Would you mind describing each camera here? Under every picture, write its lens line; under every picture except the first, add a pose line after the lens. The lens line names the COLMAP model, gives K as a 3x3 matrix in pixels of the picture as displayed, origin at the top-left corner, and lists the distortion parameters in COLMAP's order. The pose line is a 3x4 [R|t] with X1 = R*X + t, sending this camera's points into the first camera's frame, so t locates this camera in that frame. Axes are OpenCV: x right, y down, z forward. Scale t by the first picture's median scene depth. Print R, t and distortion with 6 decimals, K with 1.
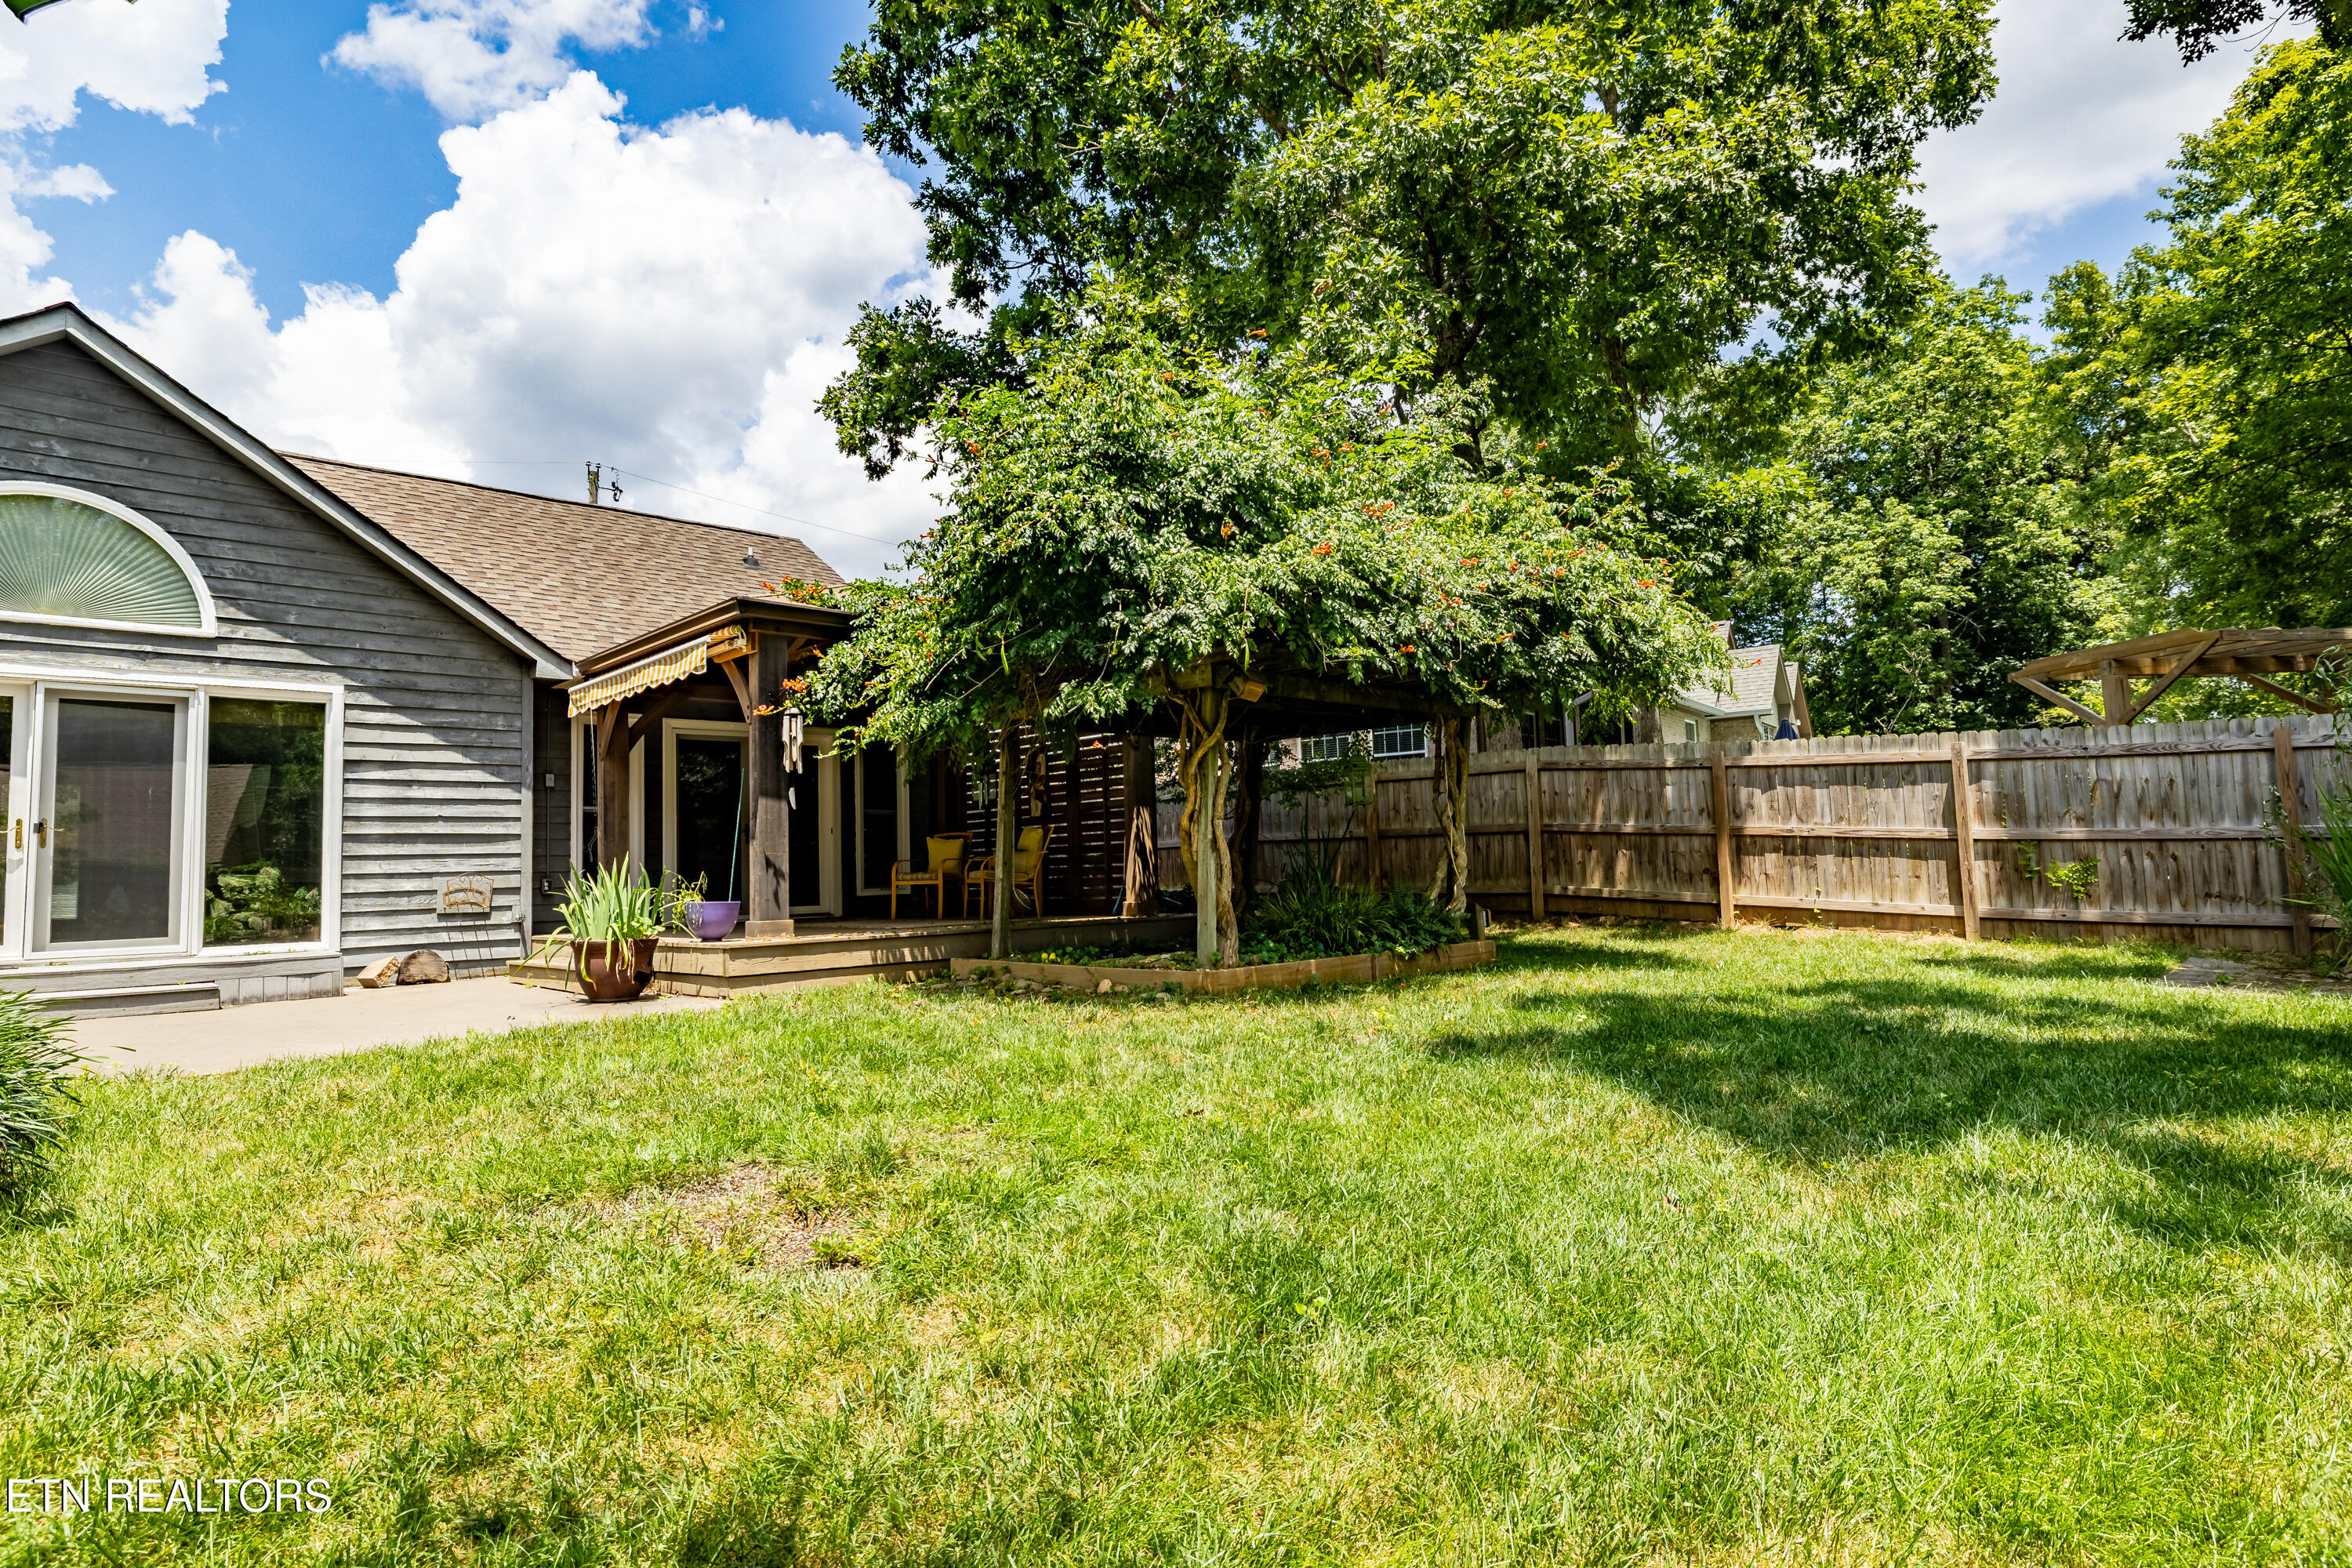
lens RADIAL K [[1240.1, 0, 1154.6], [0, 1240.1, 779.2], [0, 0, 1]] dist [0.000428, -0.000457]
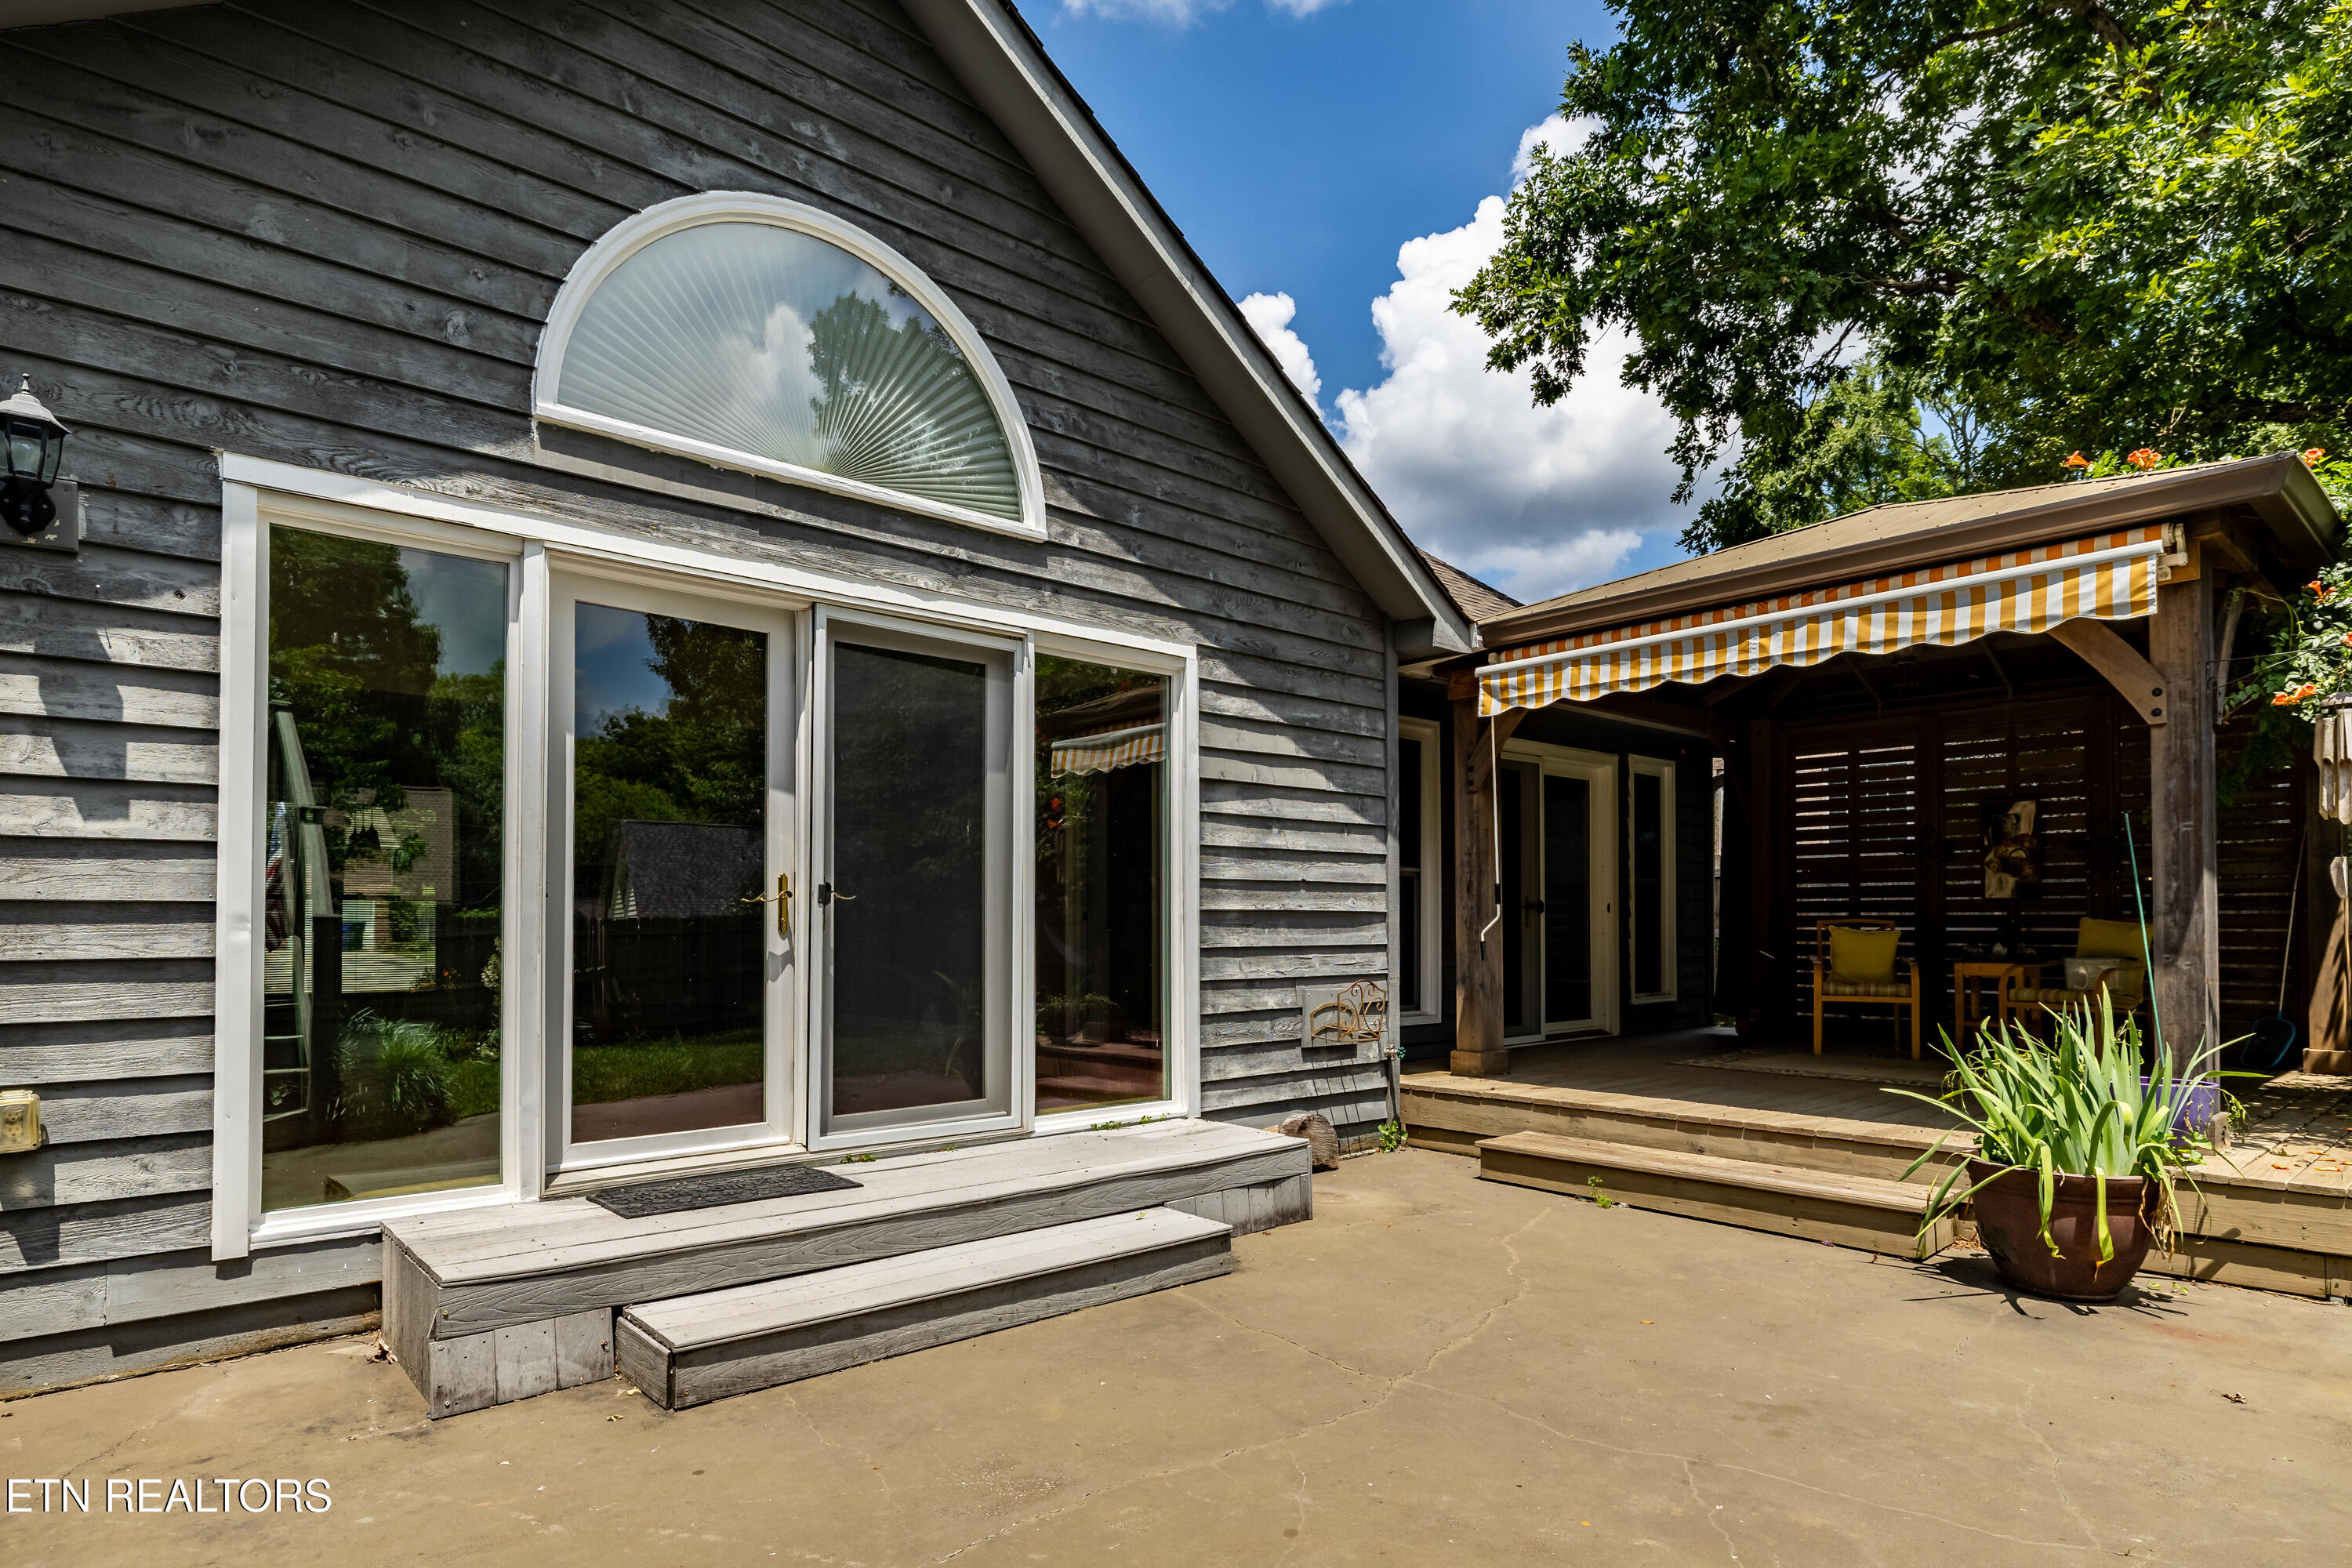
lens RADIAL K [[1240.1, 0, 1144.2], [0, 1240.1, 905.6], [0, 0, 1]] dist [0.000428, -0.000457]
pose [[0.998998, 0.028997, -0.034092, -0.655535], [-0.026946, 0.997885, 0.059152, 0.009355], [0.035735, -0.058174, 0.997667, 0.432418]]
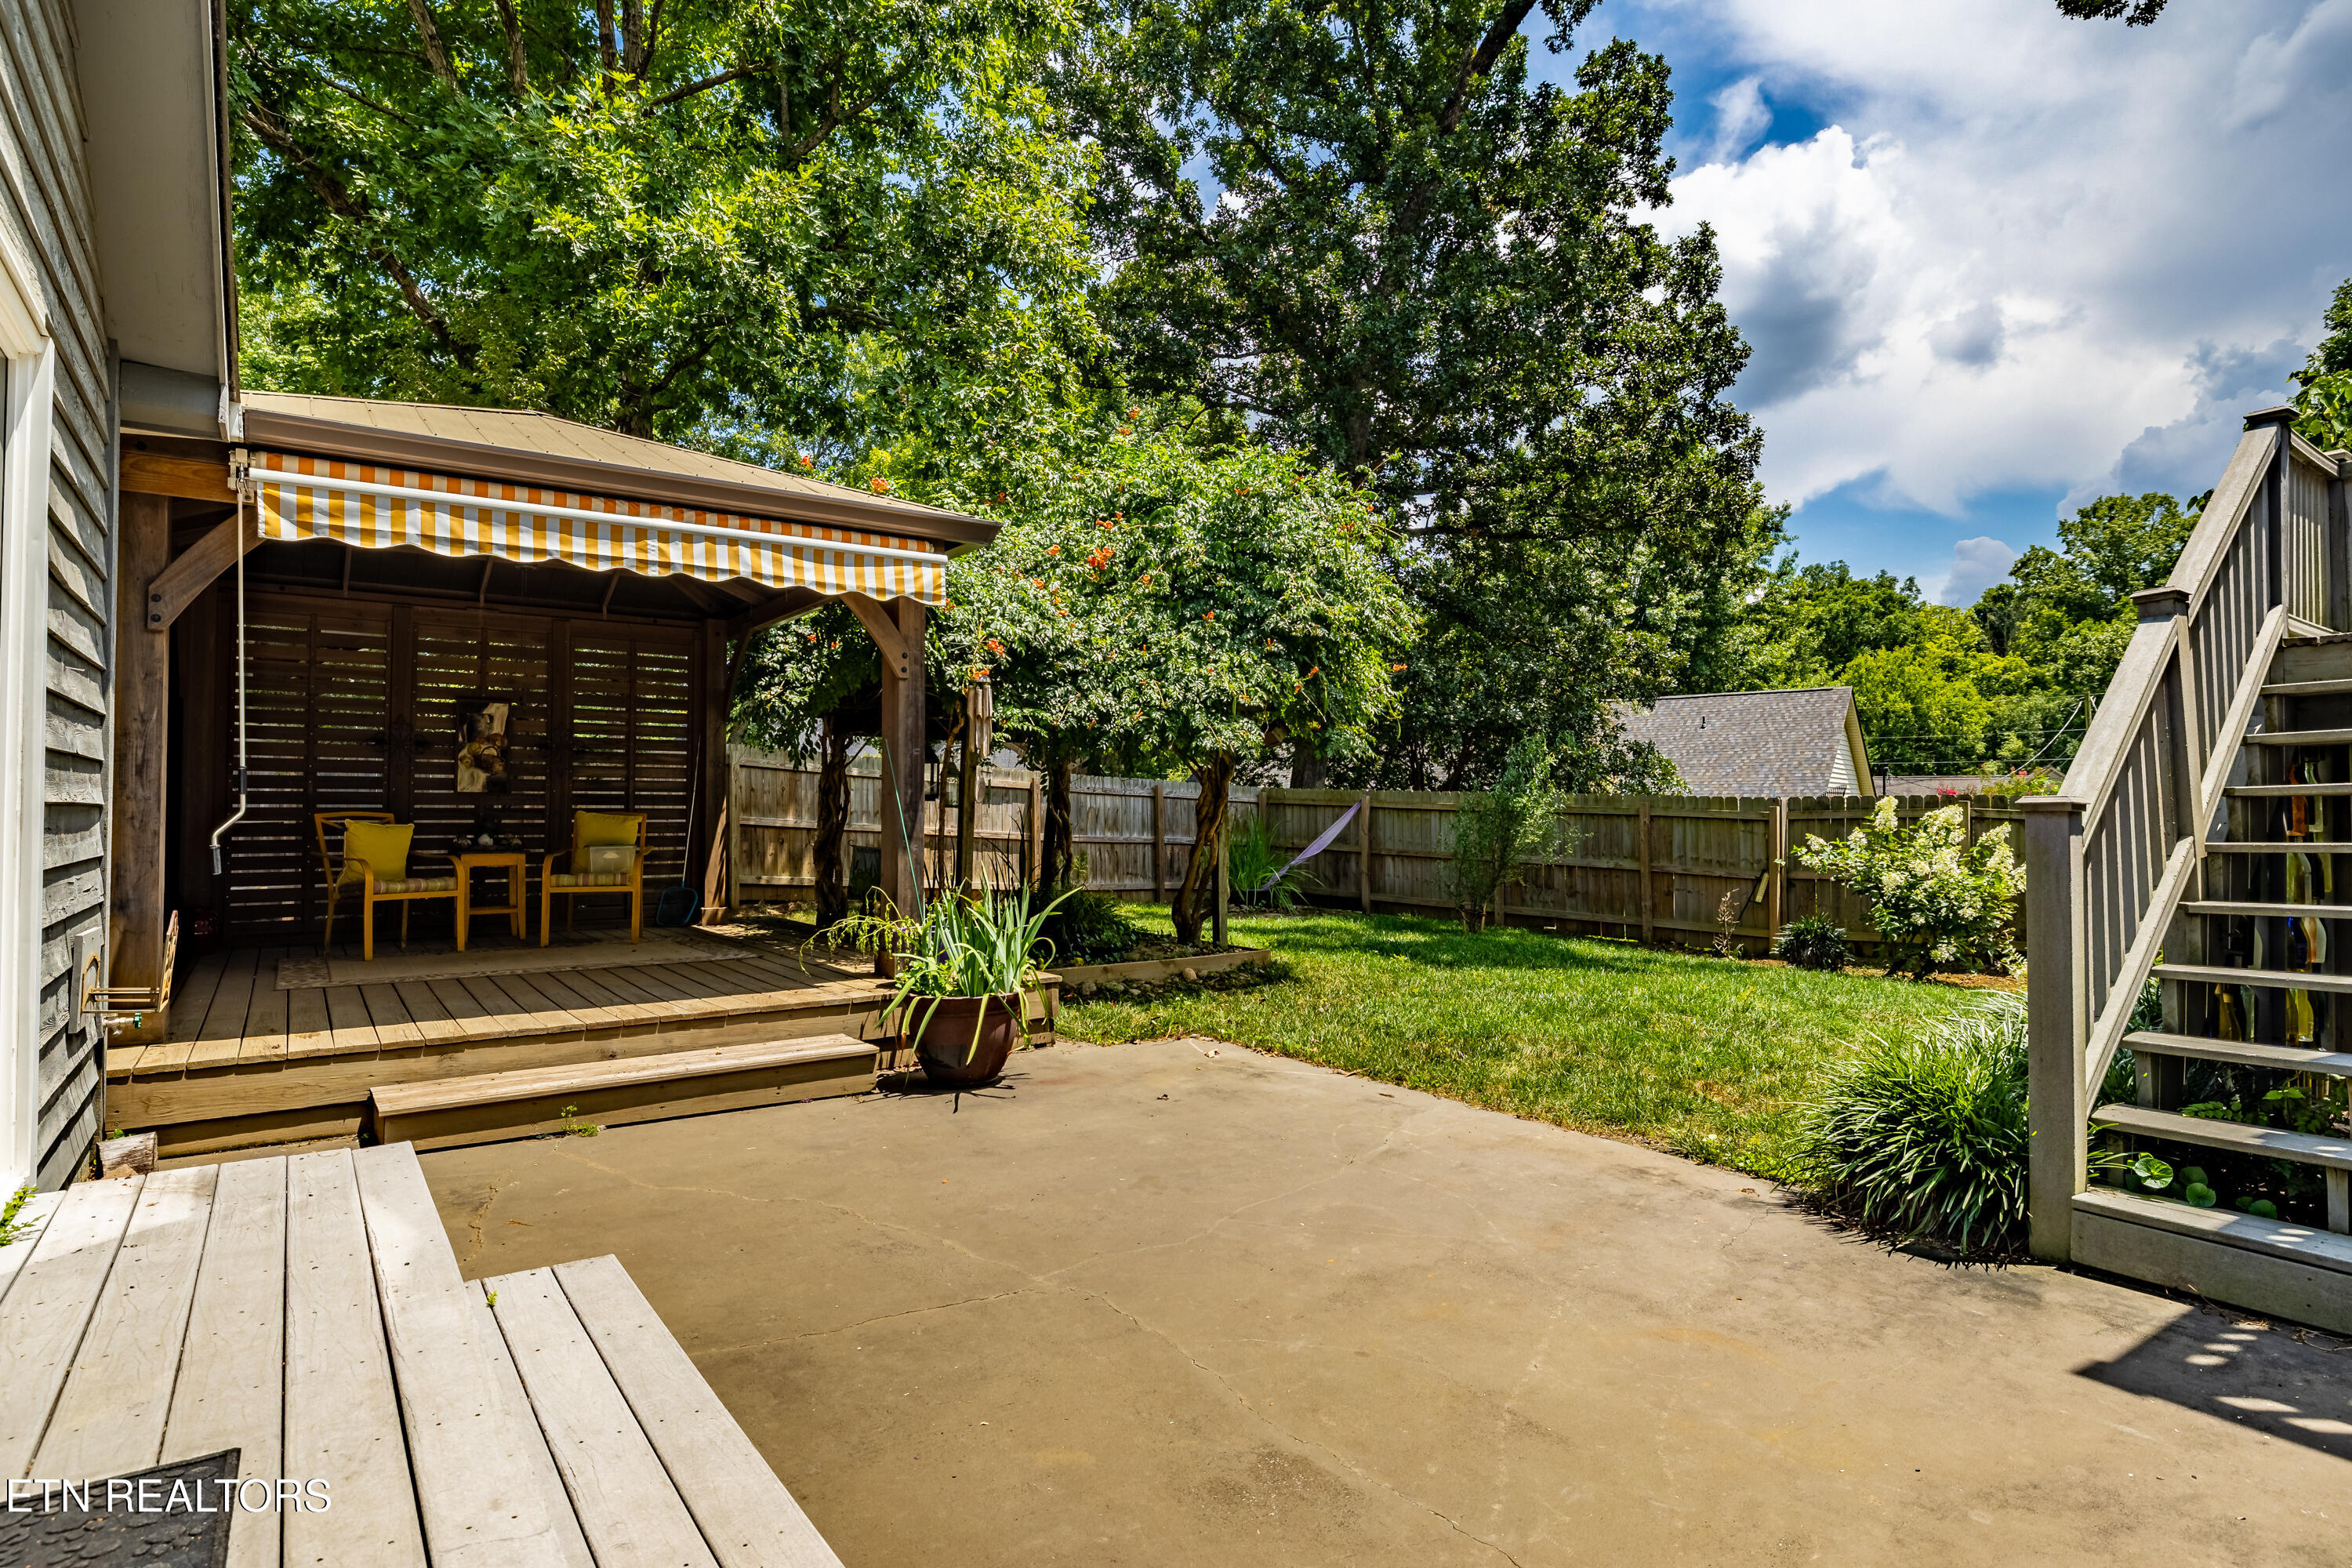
lens RADIAL K [[1240.1, 0, 1160.9], [0, 1240.1, 778.4], [0, 0, 1]] dist [0.000428, -0.000457]
pose [[0.126311, 0.054226, 0.990508, -0.911856], [-0.075651, 0.996124, -0.044886, 0.029981], [-0.989102, -0.069264, 0.129923, 0.674588]]
